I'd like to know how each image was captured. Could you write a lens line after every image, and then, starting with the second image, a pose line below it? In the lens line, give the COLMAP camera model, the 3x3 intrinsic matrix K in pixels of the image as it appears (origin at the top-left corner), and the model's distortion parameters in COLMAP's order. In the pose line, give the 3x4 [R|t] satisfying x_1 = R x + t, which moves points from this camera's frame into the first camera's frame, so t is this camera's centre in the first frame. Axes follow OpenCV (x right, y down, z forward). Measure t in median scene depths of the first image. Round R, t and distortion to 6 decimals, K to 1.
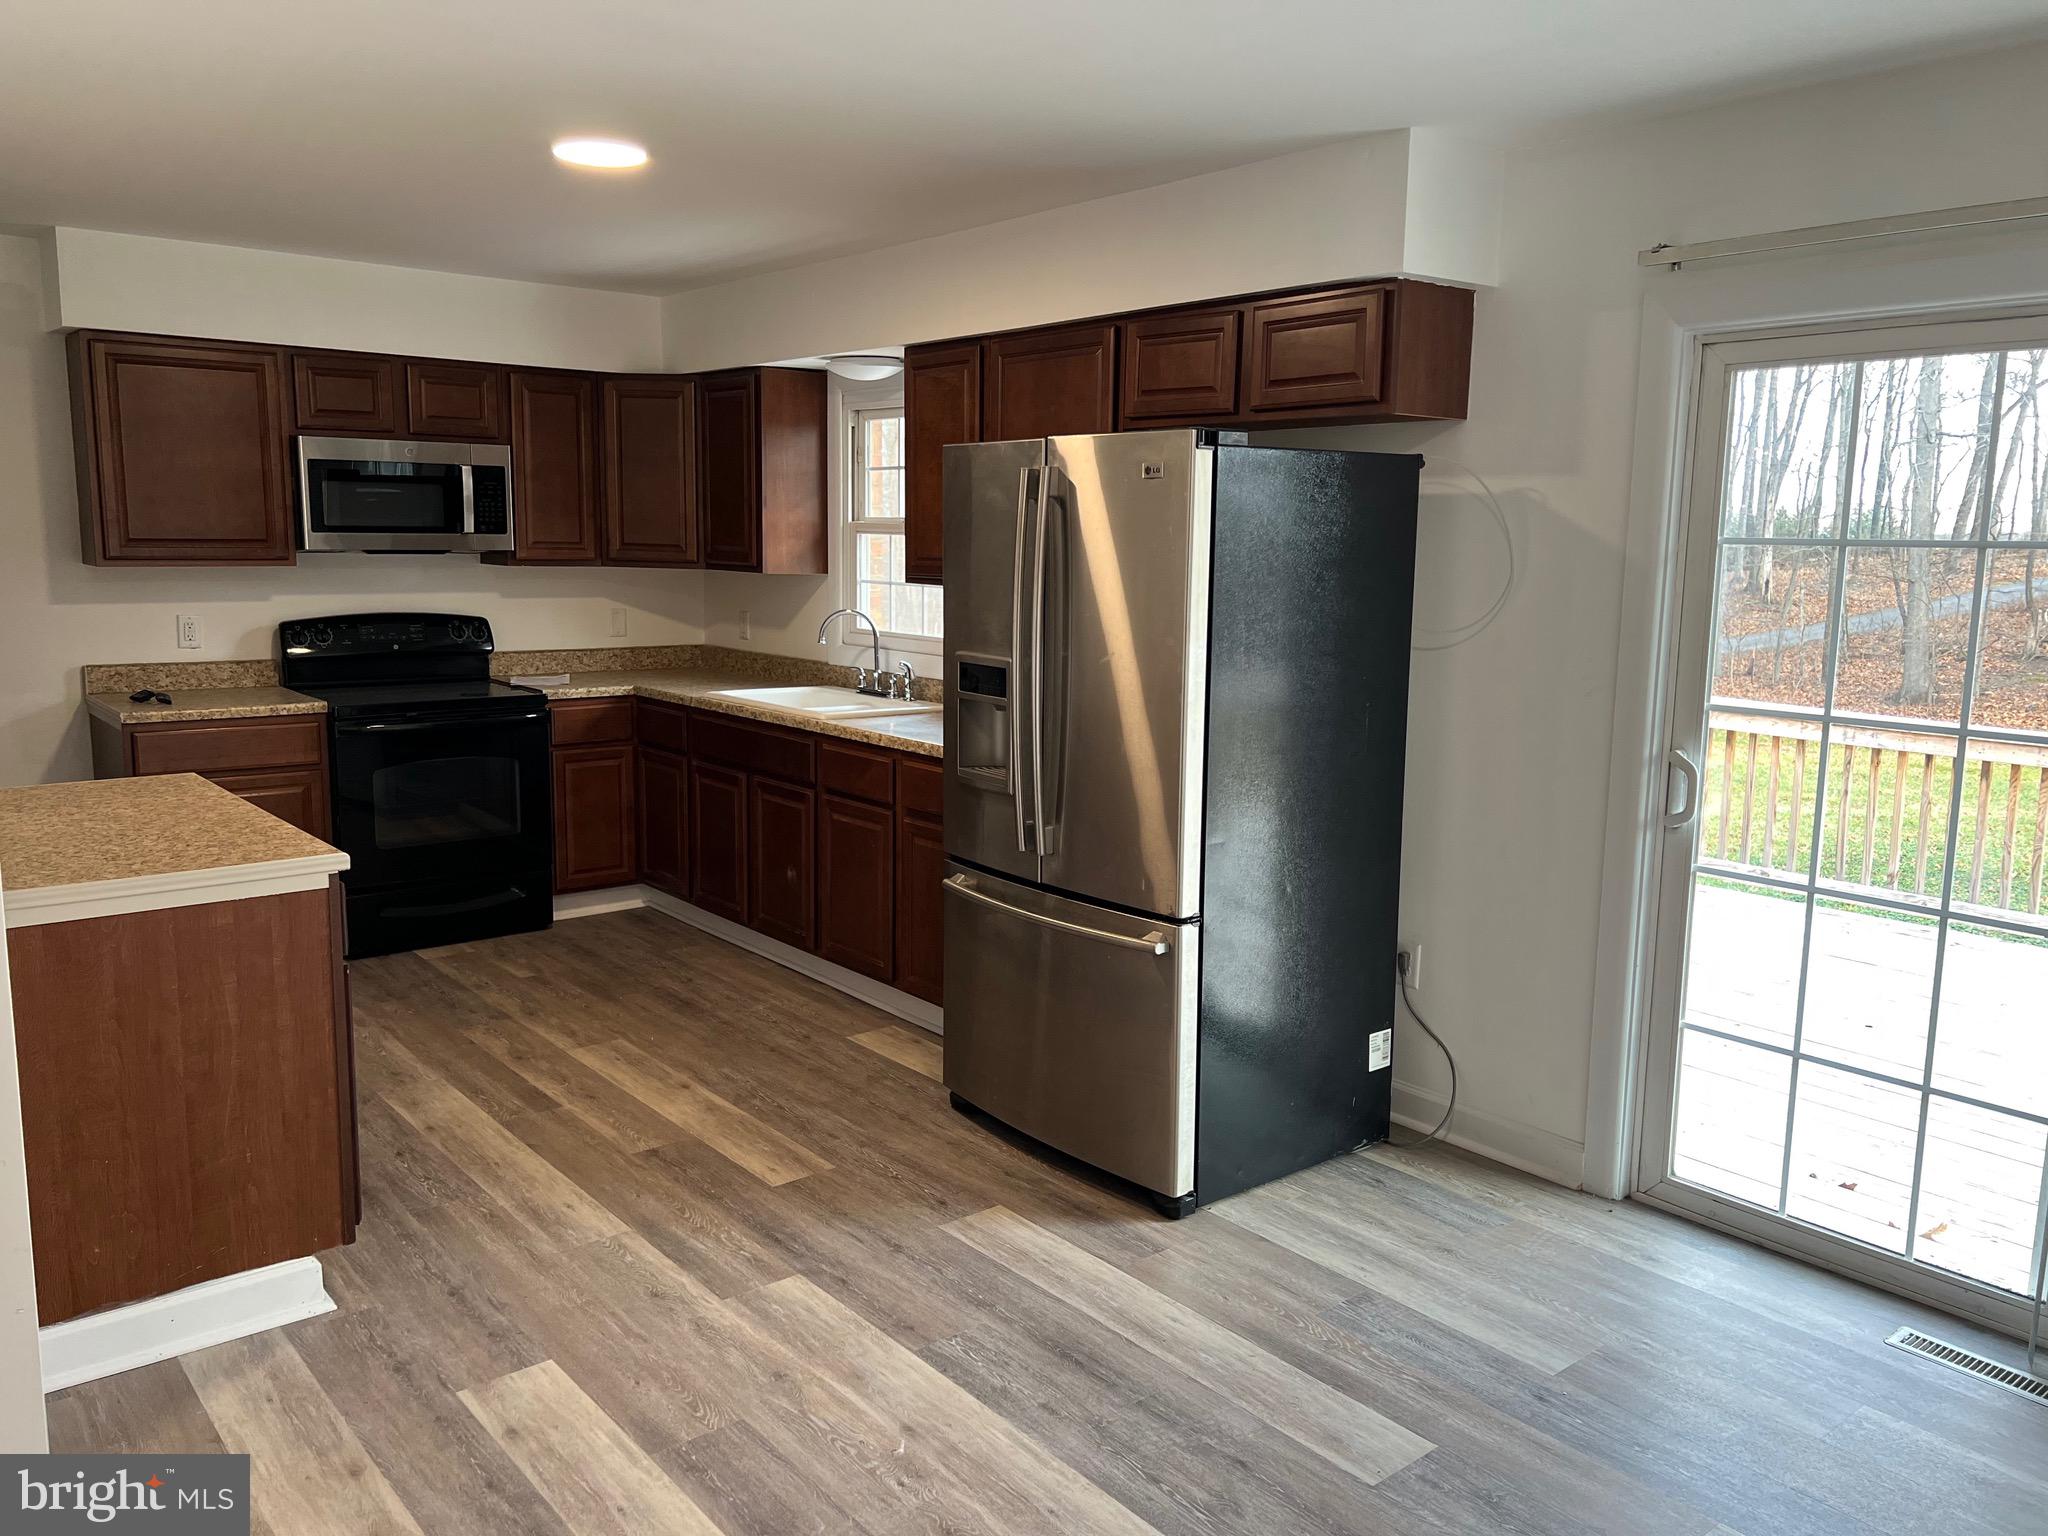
lens RADIAL K [[1547.4, 0, 1040.2], [0, 1547.4, 757.2], [0, 0, 1]] dist [0.058175, -0.061056]
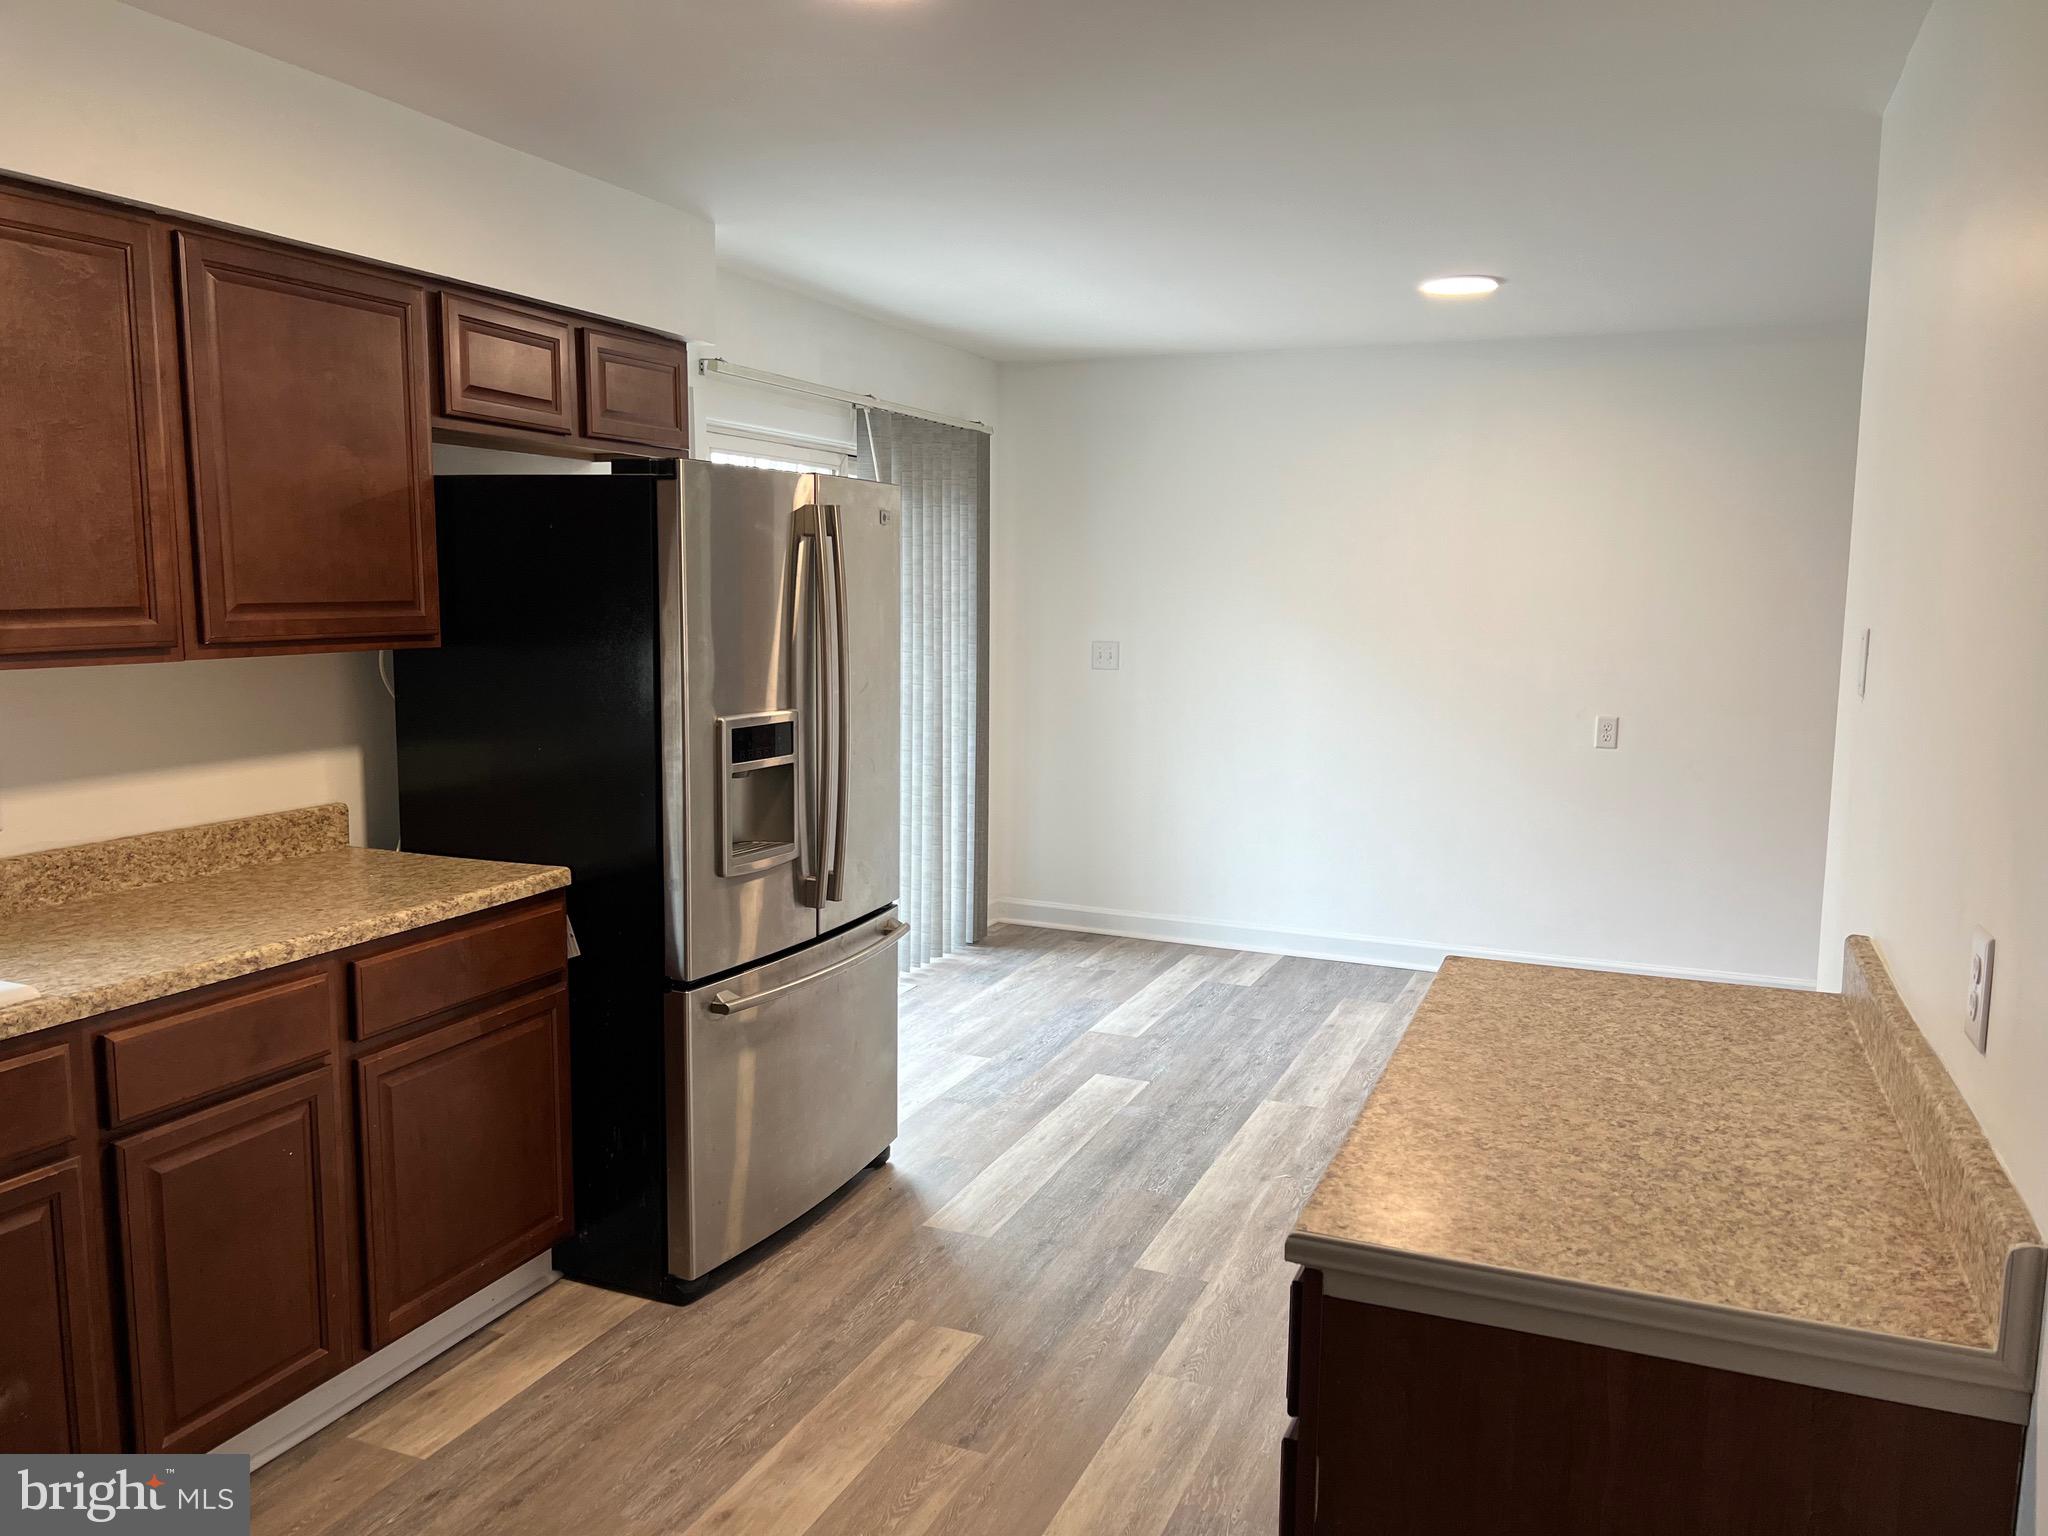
lens RADIAL K [[1547.4, 0, 1035.3], [0, 1547.4, 781.9], [0, 0, 1]] dist [0.058175, -0.061056]
pose [[-0.468854, -0.139512, 0.872188, -0.875825], [0.109319, 0.970690, 0.214033, -0.199940], [-0.876485, 0.195697, -0.439861, 1.265426]]
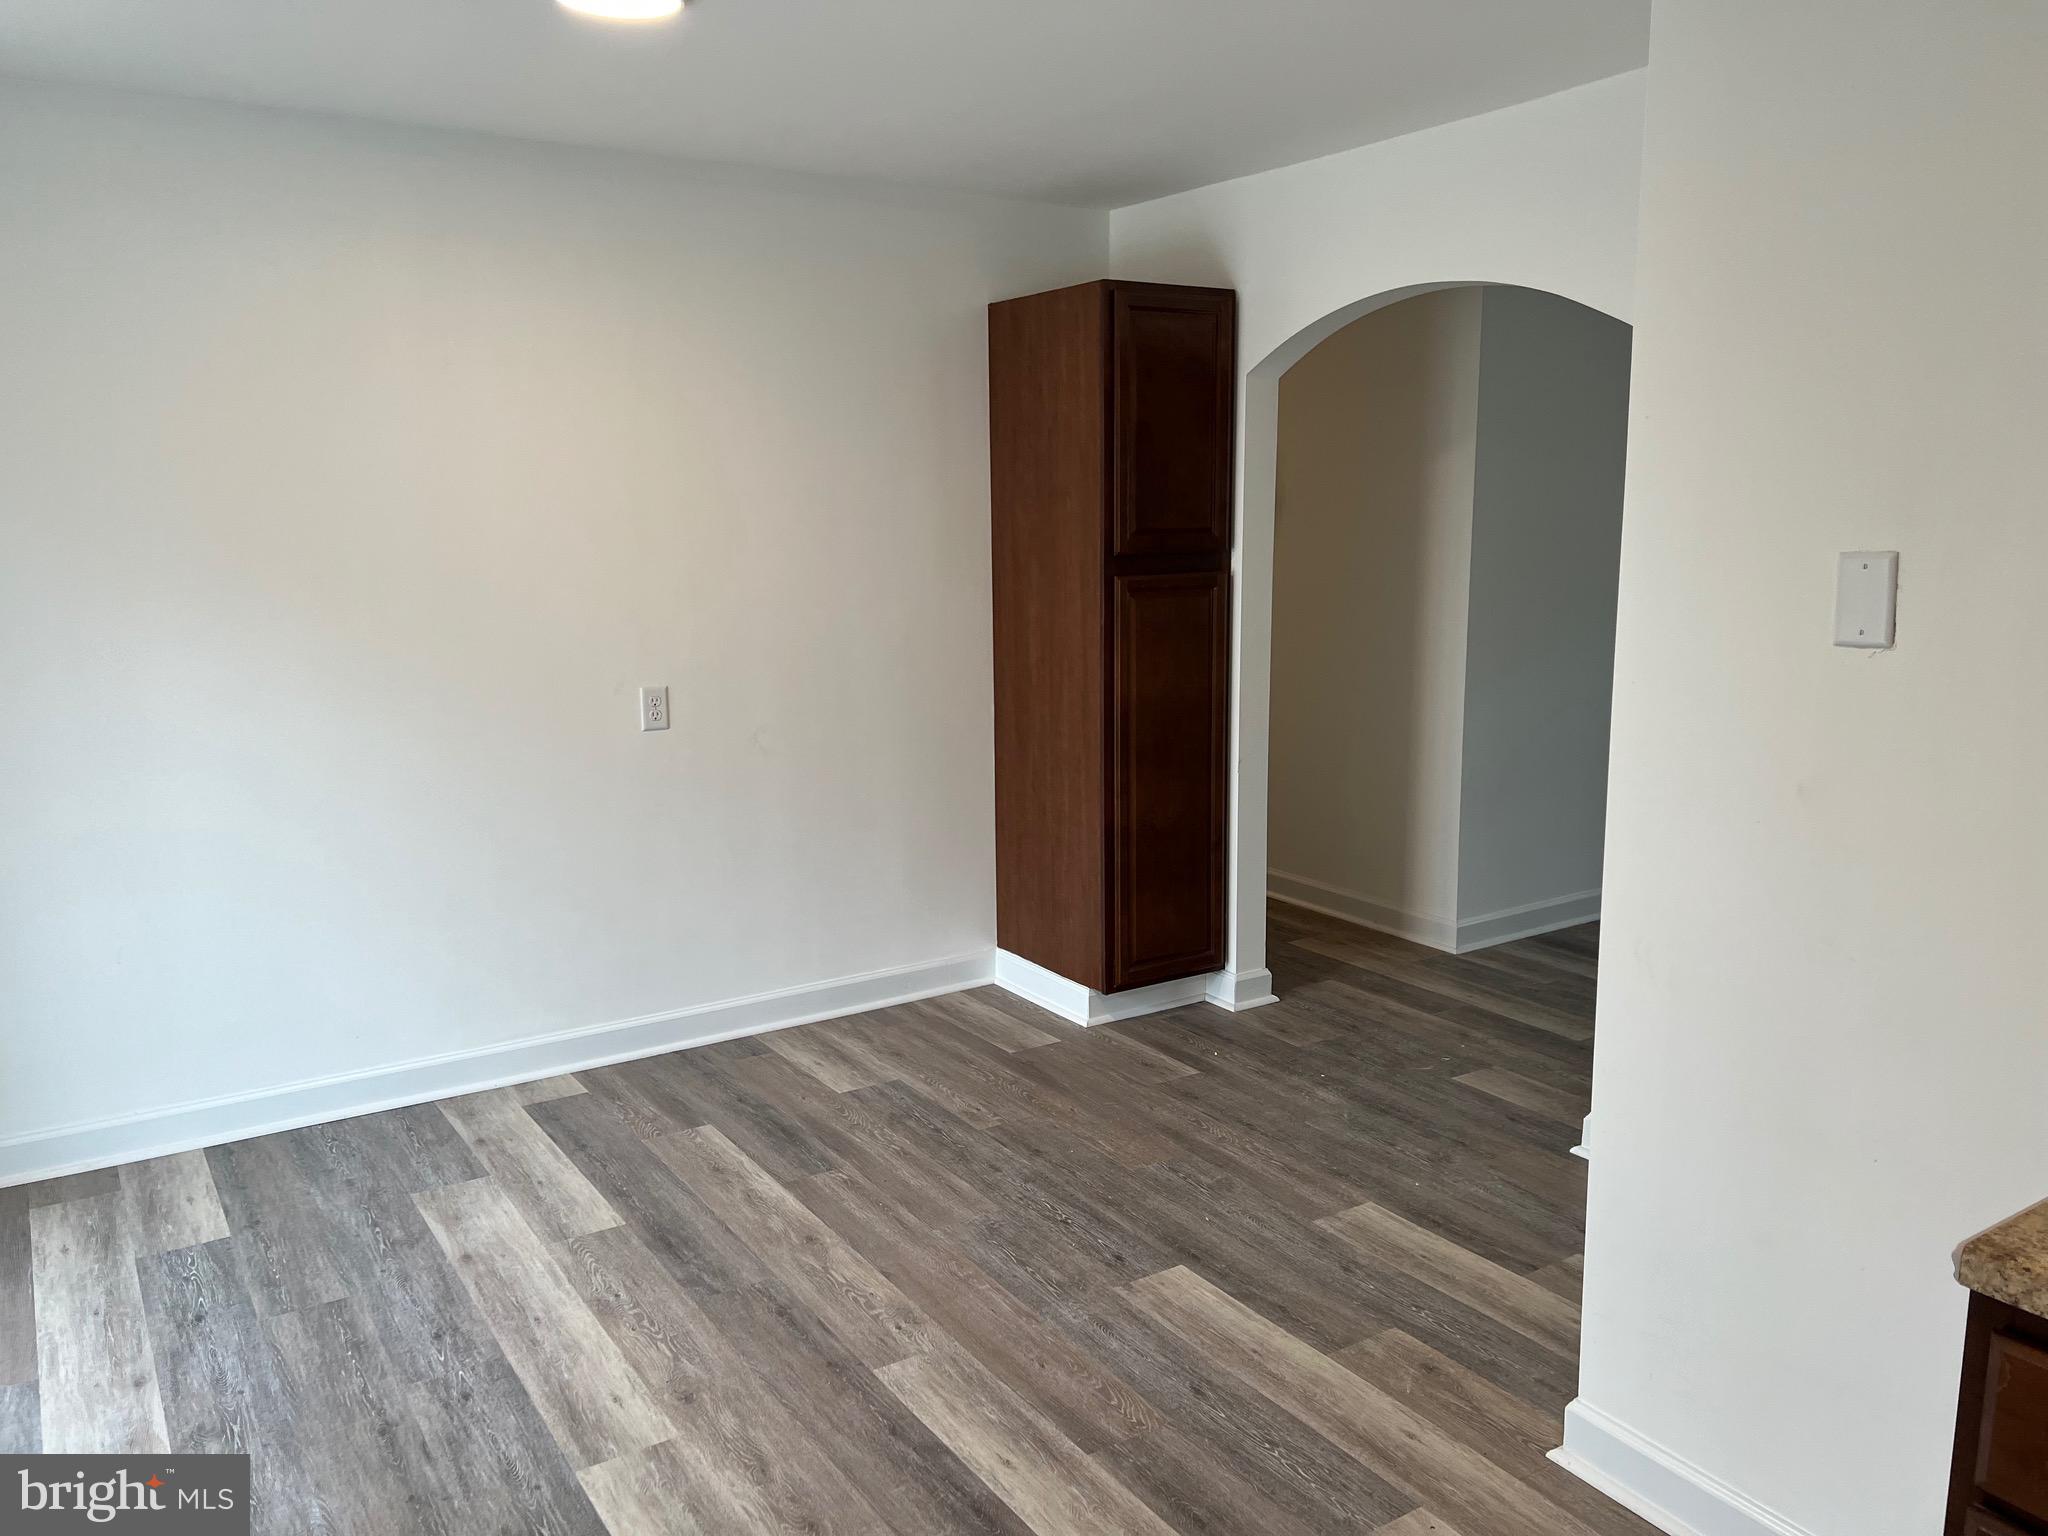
lens RADIAL K [[1547.4, 0, 1027.3], [0, 1547.4, 766.4], [0, 0, 1]] dist [0.058175, -0.061056]
pose [[-0.993390, -0.026668, 0.111645, -0.195439], [0.010283, 0.948052, 0.317950, -0.173255], [-0.114324, 0.316996, -0.941511, 1.132602]]
